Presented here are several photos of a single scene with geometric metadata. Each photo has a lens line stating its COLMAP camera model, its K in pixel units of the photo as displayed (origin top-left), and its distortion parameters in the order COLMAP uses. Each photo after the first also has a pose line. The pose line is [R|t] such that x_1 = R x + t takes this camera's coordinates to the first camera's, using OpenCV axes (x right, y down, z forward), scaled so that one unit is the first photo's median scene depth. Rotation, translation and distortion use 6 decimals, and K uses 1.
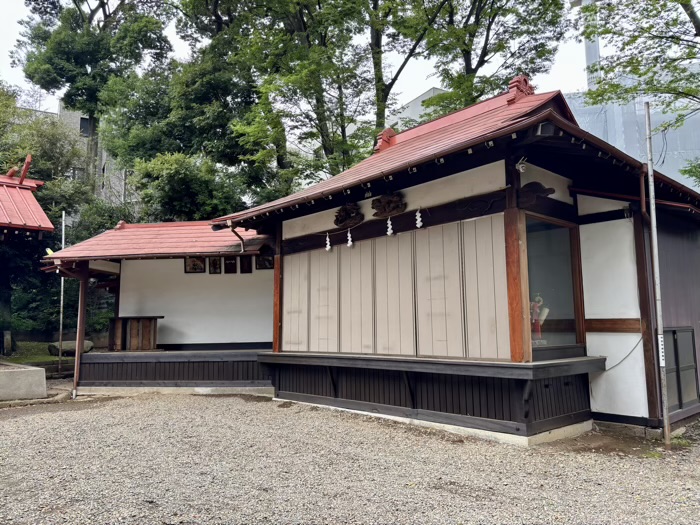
lens RADIAL K [[523.9, 0, 346.3], [0, 523.9, 260.8], [0, 0, 1]] dist [0.050465, -0.056528]
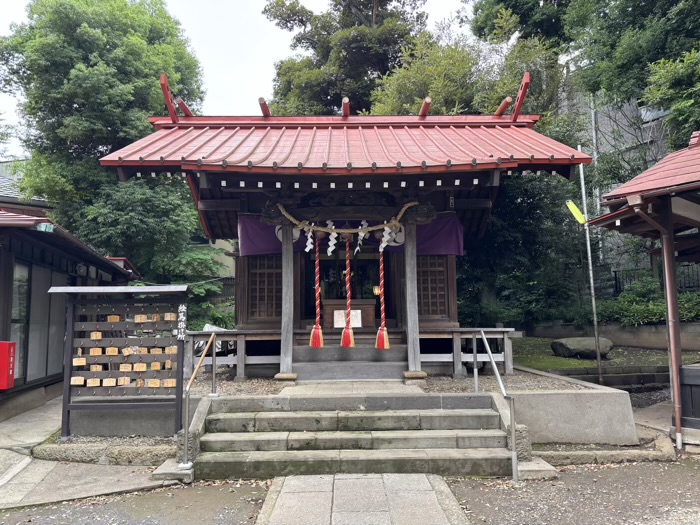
lens RADIAL K [[523.9, 0, 350.7], [0, 523.9, 267.1], [0, 0, 1]] dist [0.050465, -0.056528]
pose [[0.741799, -0.065077, -0.667457, -0.362171], [0.083088, 0.996531, -0.004820, 0.044685], [0.665455, -0.051882, 0.744633, 0.351525]]
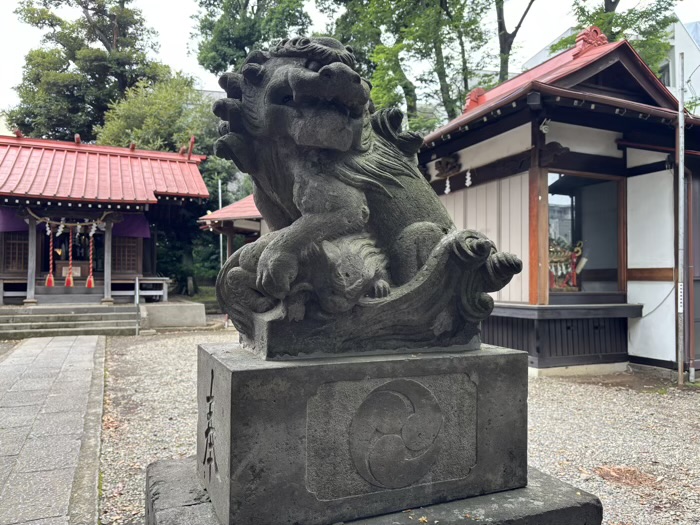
lens RADIAL K [[523.9, 0, 355.9], [0, 523.9, 264.9], [0, 0, 1]] dist [0.050465, -0.056528]
pose [[0.952691, 0.005478, -0.303891, 0.163343], [0.023575, 0.995494, 0.091850, -0.003460], [0.303024, -0.094669, 0.948269, -0.098097]]
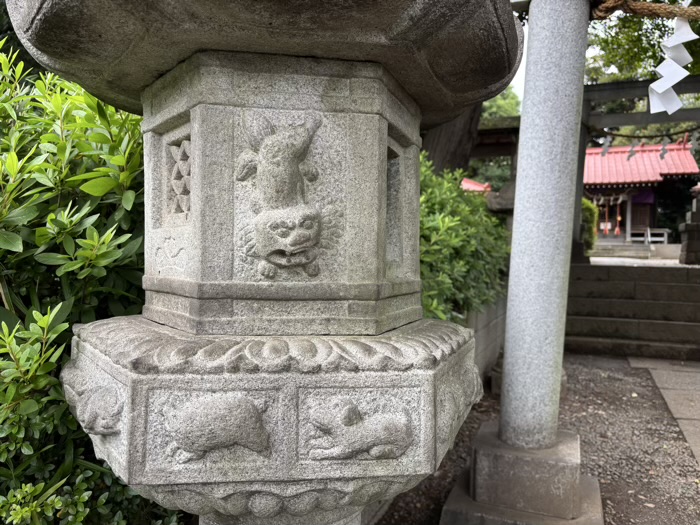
lens RADIAL K [[523.9, 0, 351.7], [0, 523.9, 260.0], [0, 0, 1]] dist [0.050465, -0.056528]
pose [[0.395541, 0.037166, -0.917696, 0.670003], [0.083264, 0.993615, 0.076128, 0.000998], [0.914666, -0.106523, 0.389921, -0.857570]]
